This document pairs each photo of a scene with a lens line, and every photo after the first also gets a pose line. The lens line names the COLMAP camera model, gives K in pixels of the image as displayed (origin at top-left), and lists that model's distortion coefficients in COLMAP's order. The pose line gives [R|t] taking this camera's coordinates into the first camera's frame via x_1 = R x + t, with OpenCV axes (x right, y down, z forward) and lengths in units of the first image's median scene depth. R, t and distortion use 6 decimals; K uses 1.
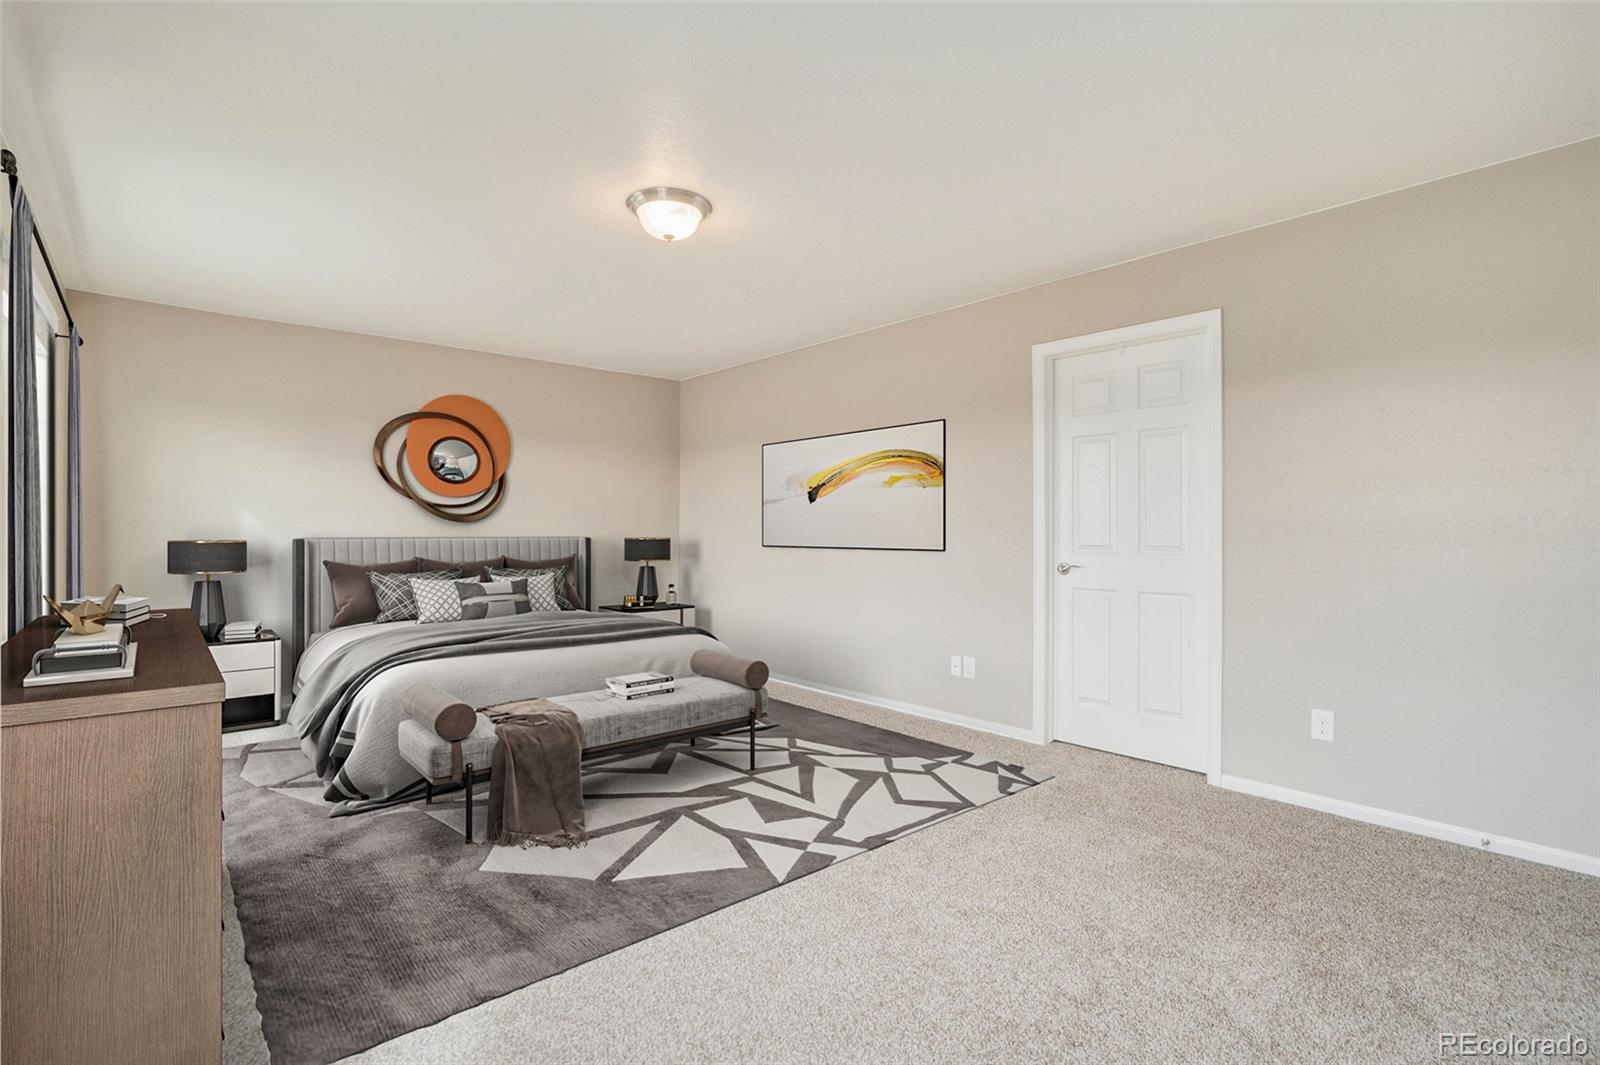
lens RADIAL K [[776.5, 0, 800.0], [0, 776.5, 532.5], [0, 0, 1]] dist [0.002486, 0.000026]
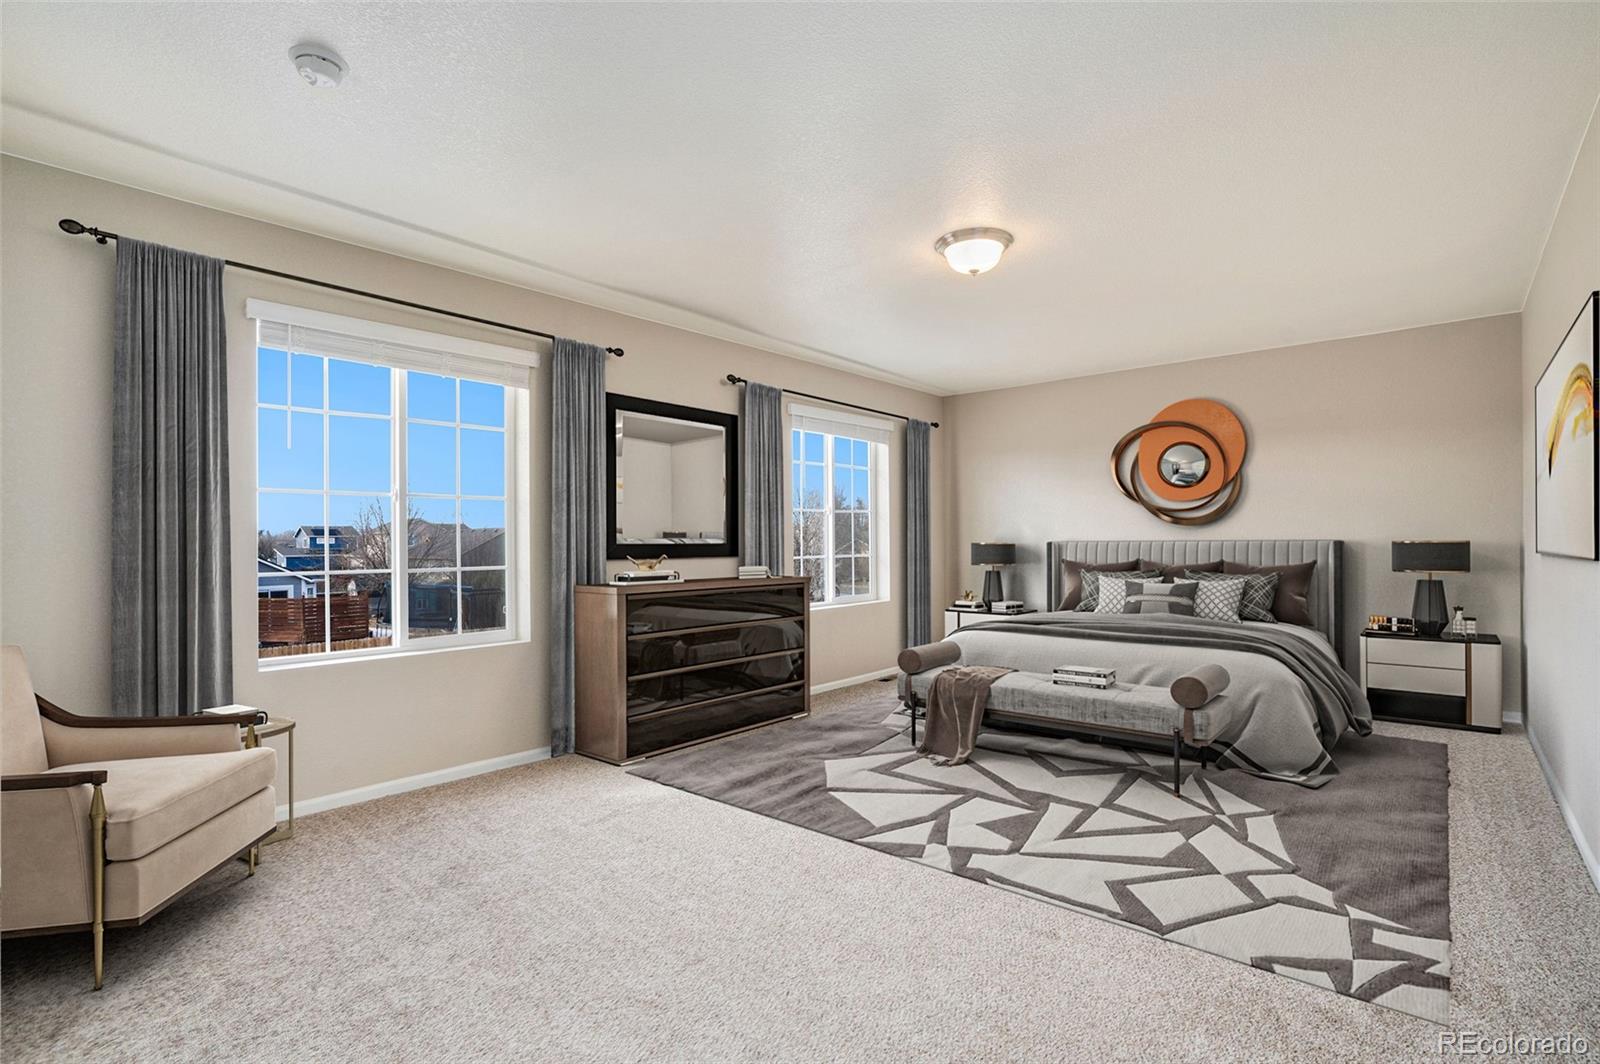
lens RADIAL K [[776.5, 0, 800.0], [0, 776.5, 532.0], [0, 0, 1]] dist [0.002486, 0.000026]
pose [[0.149107, -0.006675, -0.988799, 0.706132], [0.007978, 0.999953, -0.005547, -0.003417], [0.988789, -0.007062, 0.149153, 0.475421]]
